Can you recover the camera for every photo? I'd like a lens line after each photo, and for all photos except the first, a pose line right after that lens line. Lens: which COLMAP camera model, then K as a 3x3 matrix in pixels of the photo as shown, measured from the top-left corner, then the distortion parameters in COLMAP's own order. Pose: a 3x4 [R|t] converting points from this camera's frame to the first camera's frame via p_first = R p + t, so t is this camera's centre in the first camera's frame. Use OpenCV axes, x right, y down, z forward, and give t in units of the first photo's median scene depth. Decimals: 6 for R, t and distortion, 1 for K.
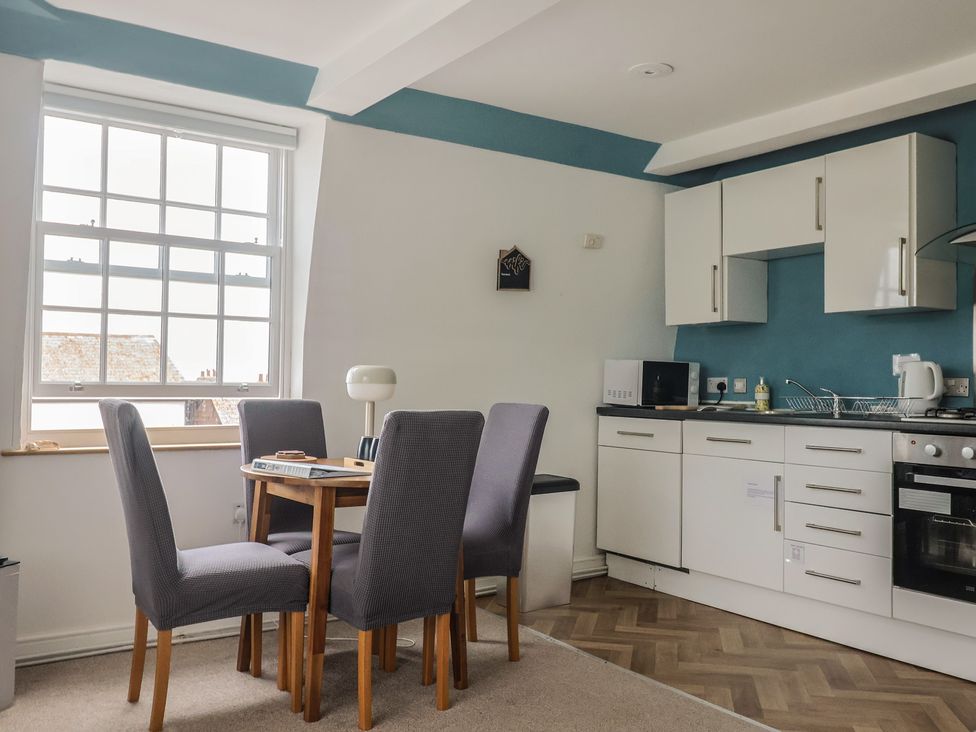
lens RADIAL K [[889.6, 0, 488.0], [0, 889.6, 366.0], [0, 0, 1]] dist [0.010724, 0.001263]
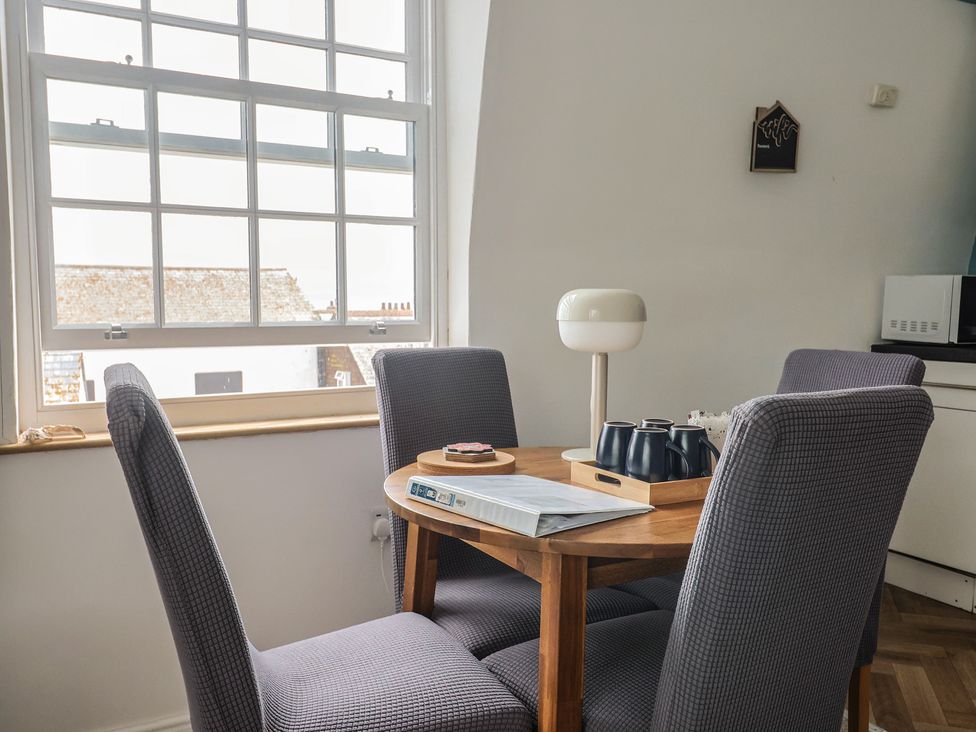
lens RADIAL K [[748.0, 0, 488.0], [0, 748.0, 366.0], [0, 0, 1]] dist [0.007479, -0.001582]
pose [[0.994070, -0.007577, -0.108481, -0.137661], [0.018111, 0.995173, 0.096455, 0.000836], [0.107226, -0.097848, 0.989408, 0.471034]]
